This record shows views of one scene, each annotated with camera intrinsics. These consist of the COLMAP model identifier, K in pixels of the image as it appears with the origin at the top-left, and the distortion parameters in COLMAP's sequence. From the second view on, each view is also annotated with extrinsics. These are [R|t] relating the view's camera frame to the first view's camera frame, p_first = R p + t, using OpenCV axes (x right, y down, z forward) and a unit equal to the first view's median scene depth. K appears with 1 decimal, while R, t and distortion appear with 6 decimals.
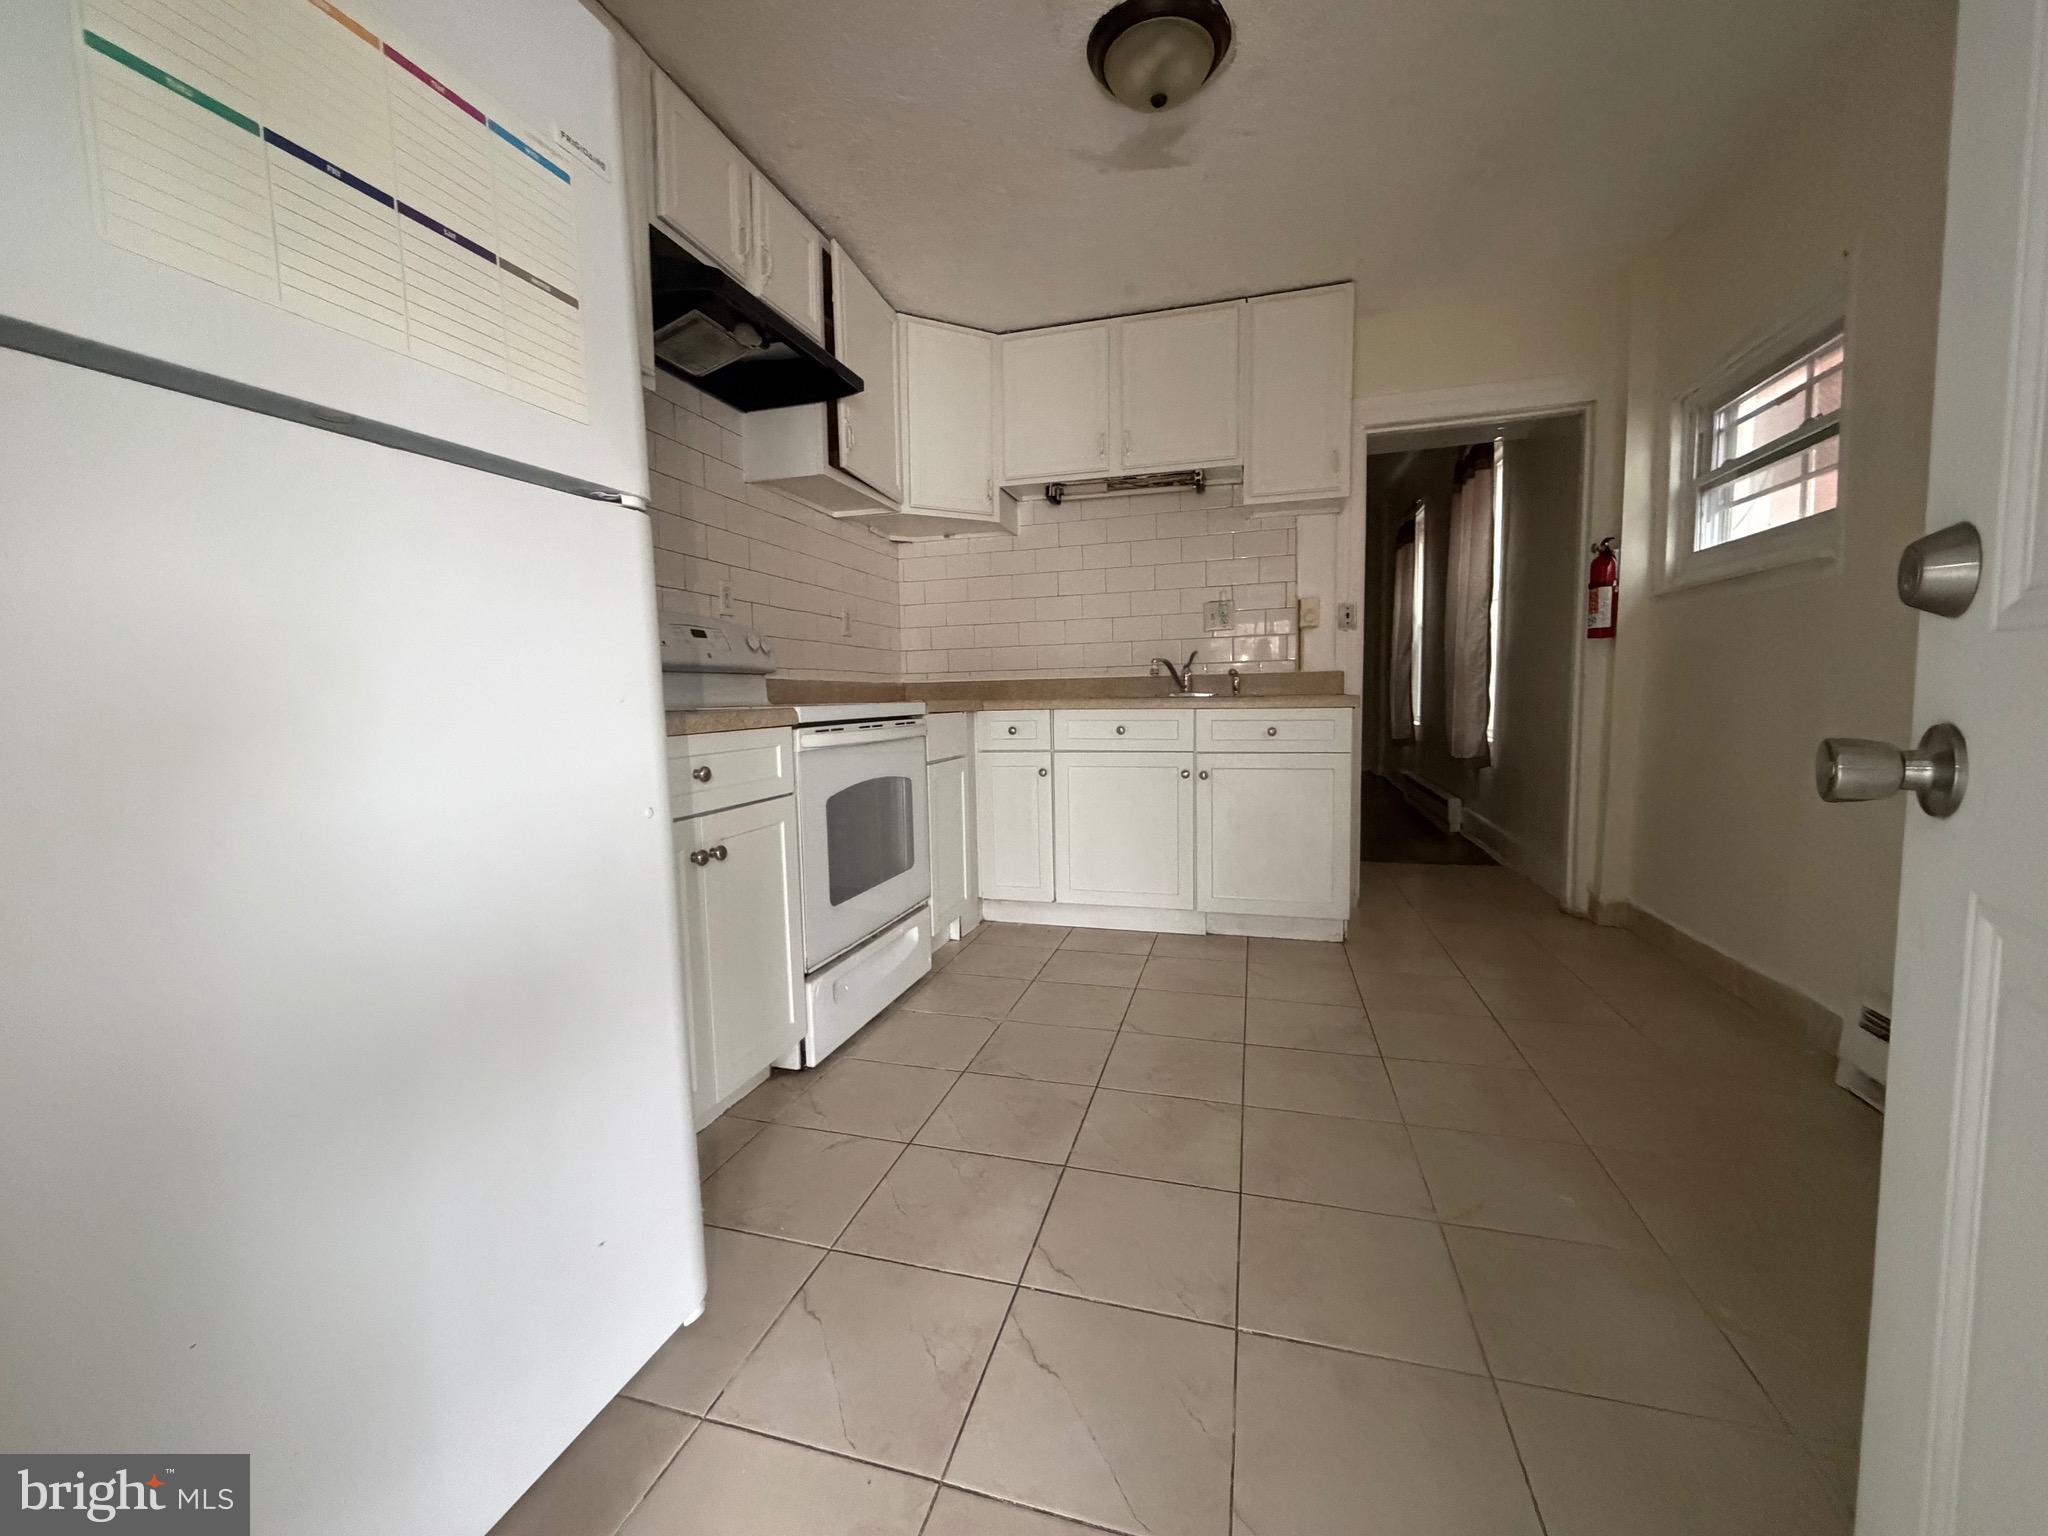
lens RADIAL K [[818.0, 0, 1009.7], [0, 818.0, 765.6], [0, 0, 1]] dist [-0.000116, -0.000316]
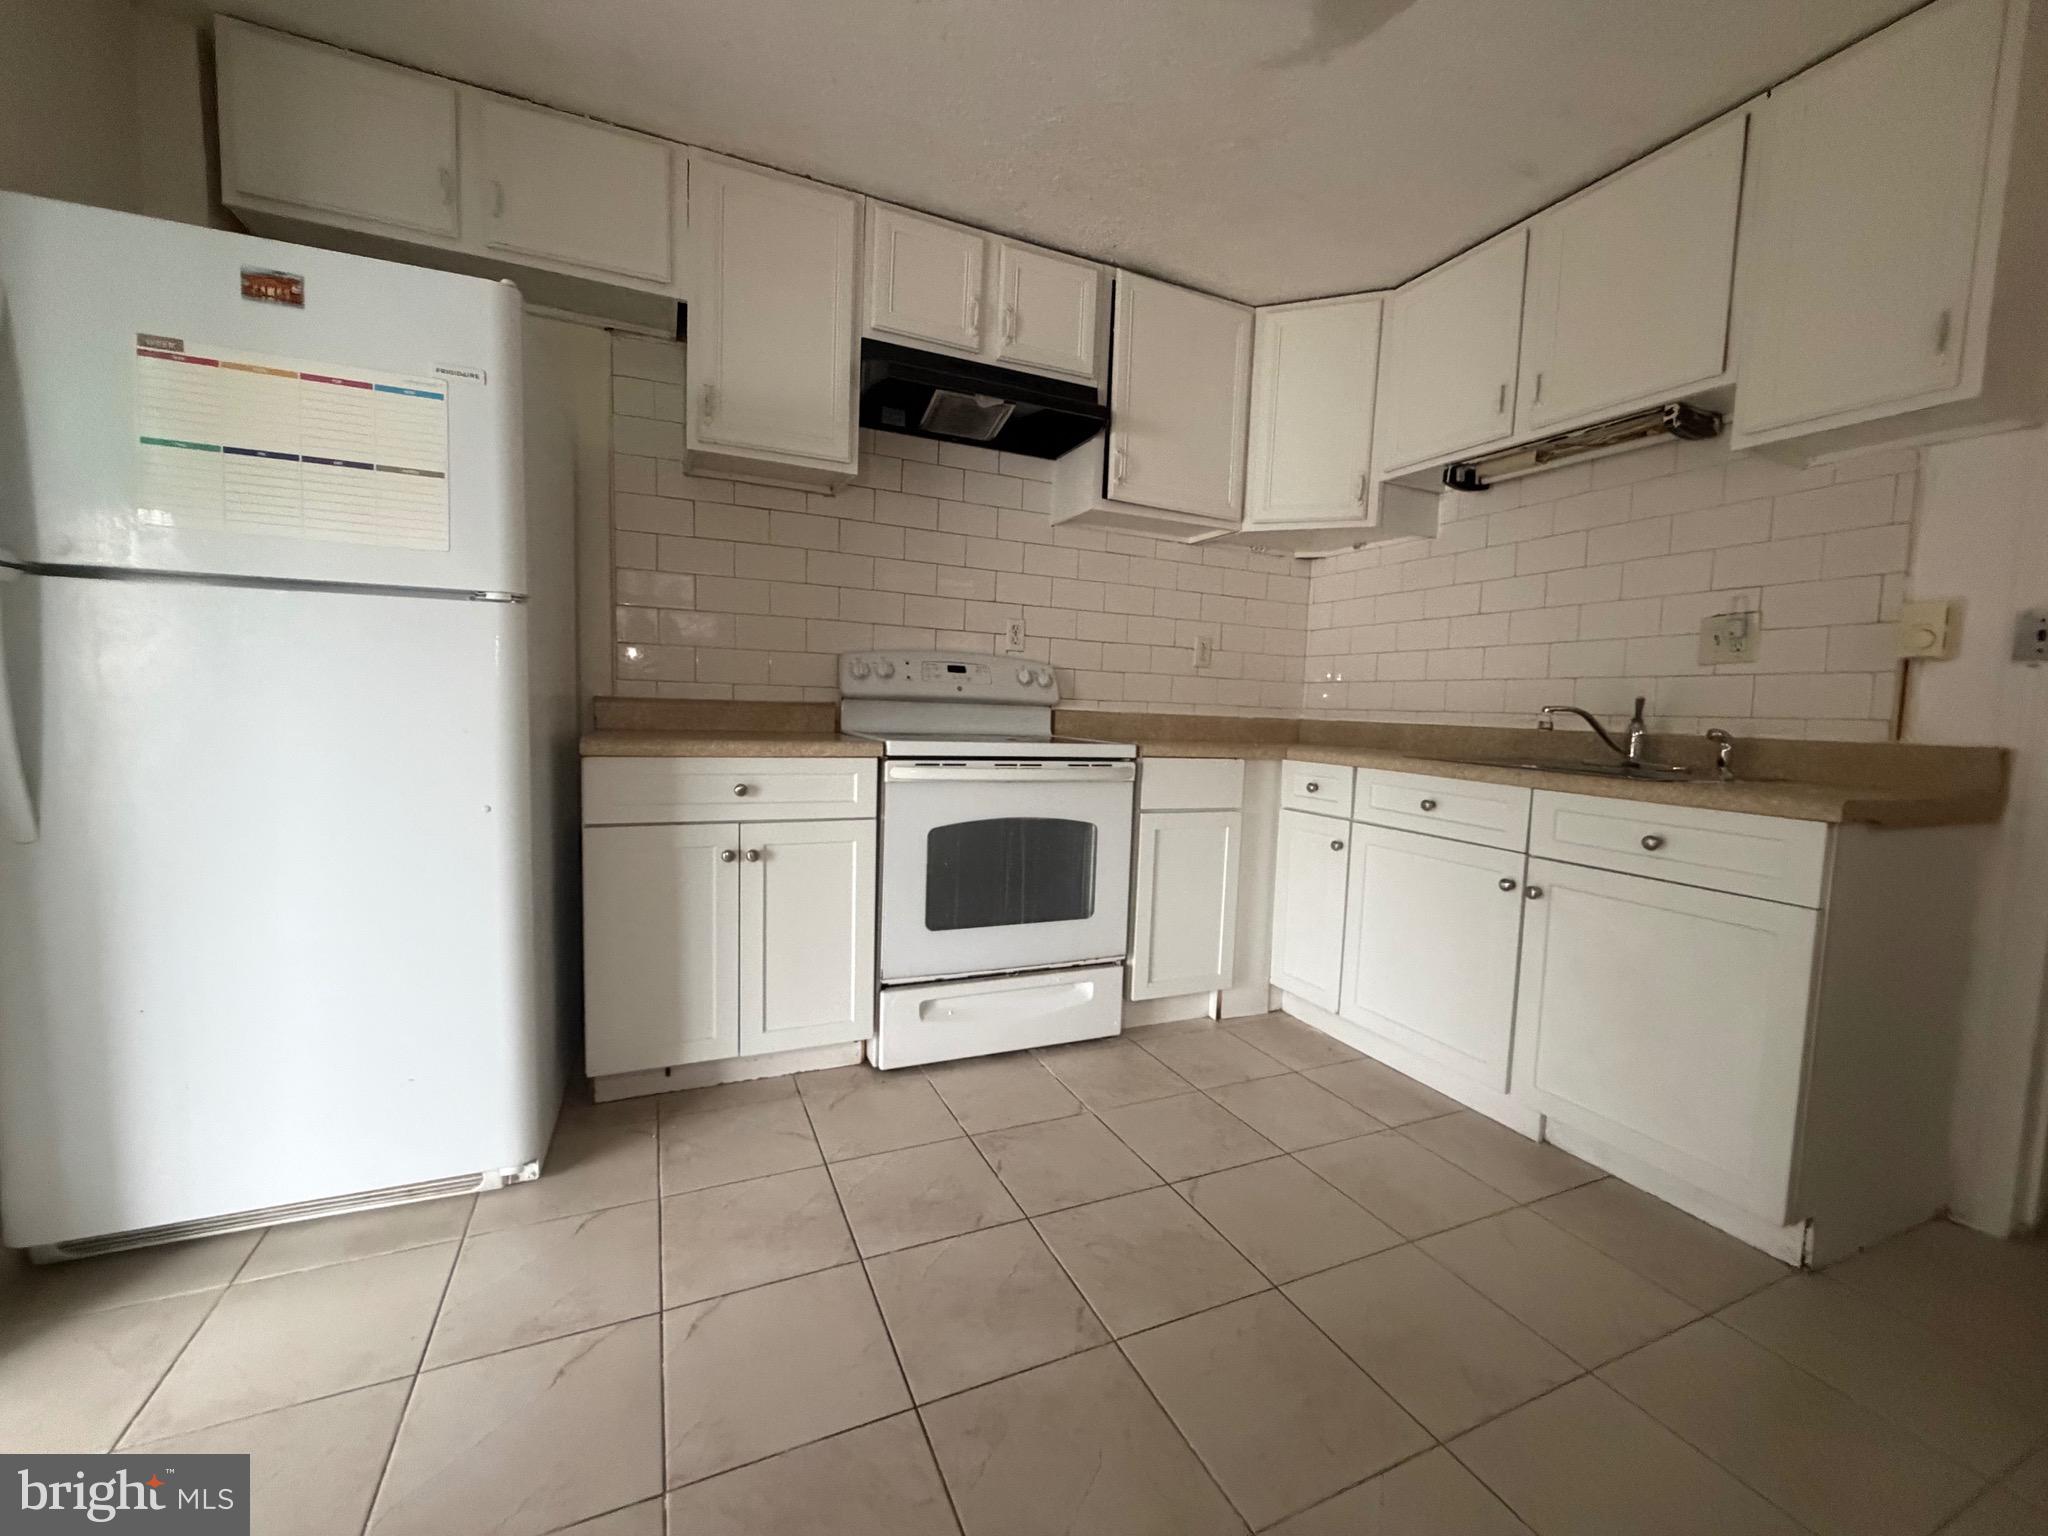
lens RADIAL K [[818.0, 0, 1012.1], [0, 818.0, 765.7], [0, 0, 1]] dist [-0.000116, -0.000316]
pose [[0.648409, 0.099571, -0.754753, 0.442068], [-0.113299, 0.992990, 0.033666, -0.061445], [0.752814, 0.063684, 0.655145, 0.264200]]
